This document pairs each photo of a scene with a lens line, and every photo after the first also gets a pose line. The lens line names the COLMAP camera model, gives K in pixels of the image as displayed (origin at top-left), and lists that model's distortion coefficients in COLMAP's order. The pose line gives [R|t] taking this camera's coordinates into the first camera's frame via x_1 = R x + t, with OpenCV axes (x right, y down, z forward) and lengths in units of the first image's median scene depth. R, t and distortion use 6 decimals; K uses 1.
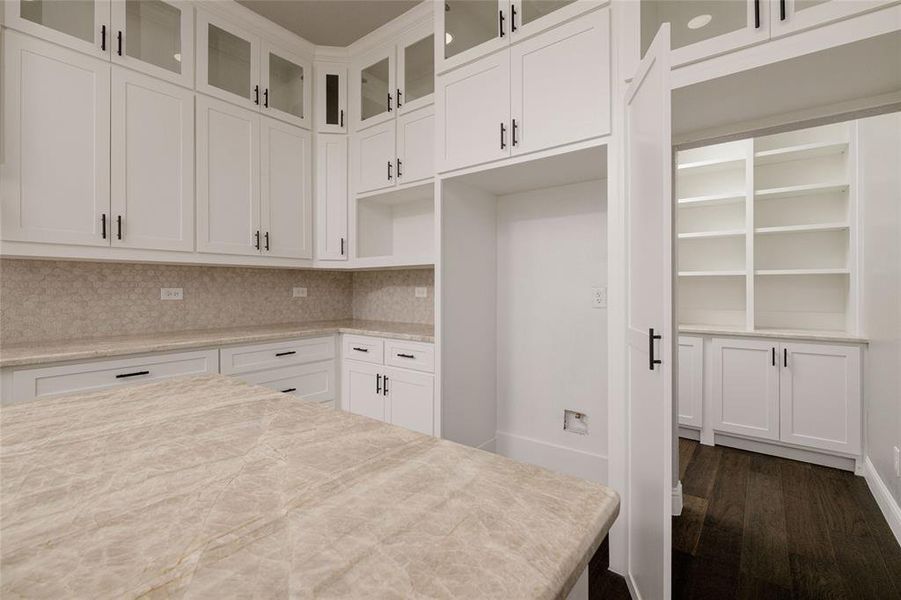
lens RADIAL K [[412.6, 0, 435.2], [0, 412.6, 288.3], [0, 0, 1]] dist [-0.003791, -0.000278]
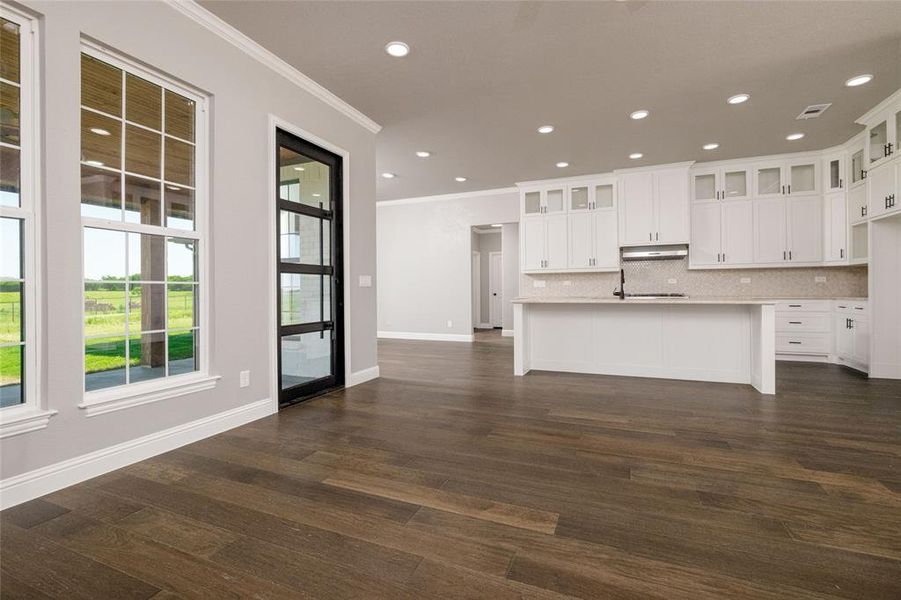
lens RADIAL K [[412.6, 0, 435.2], [0, 412.6, 288.3], [0, 0, 1]] dist [-0.003791, -0.000278]
pose [[0.254995, -0.002291, -0.966940, 1.091523], [0.004813, 0.999988, -0.001100, 0.047390], [0.966930, -0.004374, 0.255003, -1.224794]]
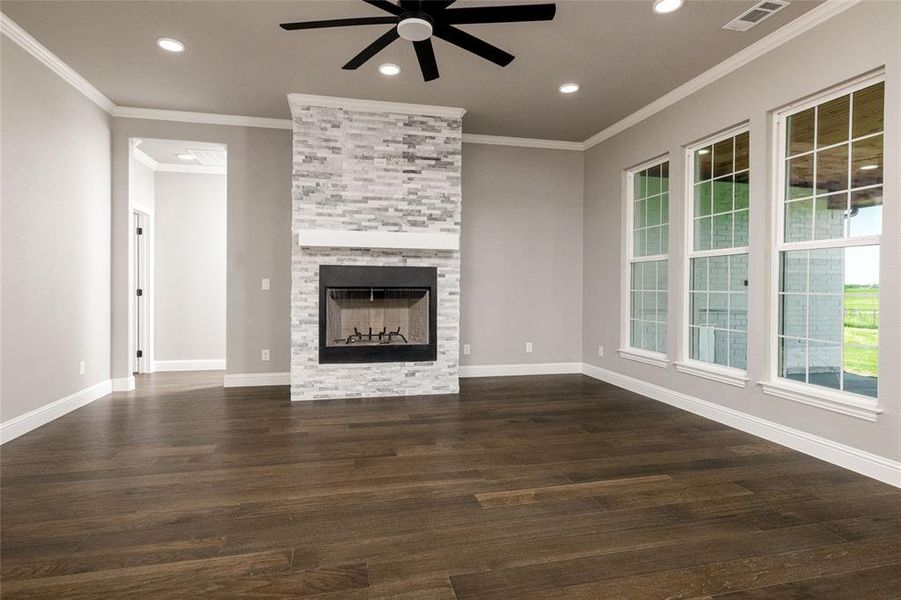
lens RADIAL K [[412.6, 0, 435.2], [0, 412.6, 288.3], [0, 0, 1]] dist [-0.003791, -0.000278]
pose [[-0.785987, -0.009128, 0.618175, -3.019154], [-0.007906, 0.999958, 0.004713, -0.080606], [-0.618192, -0.001184, -0.786026, 2.960262]]
